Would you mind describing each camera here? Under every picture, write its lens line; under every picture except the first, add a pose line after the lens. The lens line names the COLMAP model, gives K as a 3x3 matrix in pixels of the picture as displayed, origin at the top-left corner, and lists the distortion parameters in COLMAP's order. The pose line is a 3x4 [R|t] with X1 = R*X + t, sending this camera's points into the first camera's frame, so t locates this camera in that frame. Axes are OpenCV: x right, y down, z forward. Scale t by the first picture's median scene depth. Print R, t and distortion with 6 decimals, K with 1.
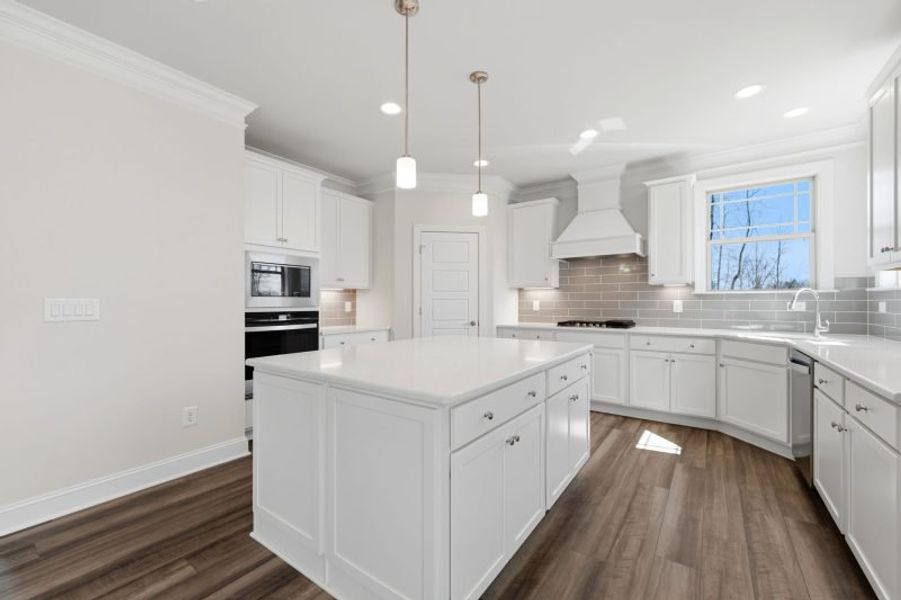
lens RADIAL K [[369.9, 0, 450.5], [0, 369.9, 300.0], [0, 0, 1]] dist [0.000826, -0.000308]
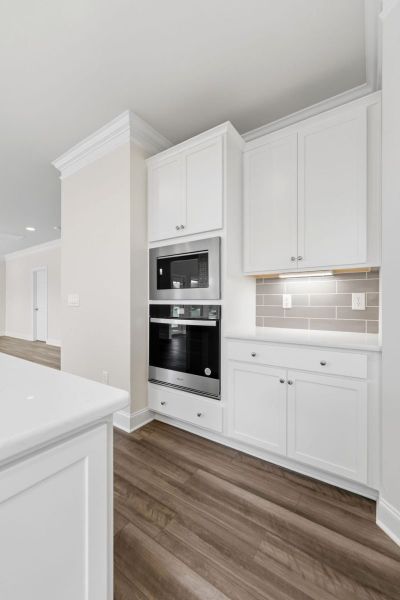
lens RADIAL K [[246.3, 0, 200.0], [0, 246.3, 300.0], [0, 0, 1]] dist [0.000826, -0.000308]
pose [[0.014770, -0.000878, -0.999891, 0.153435], [0.005426, 0.999985, -0.000798, 0.019101], [0.999876, -0.005413, 0.014775, 0.951339]]
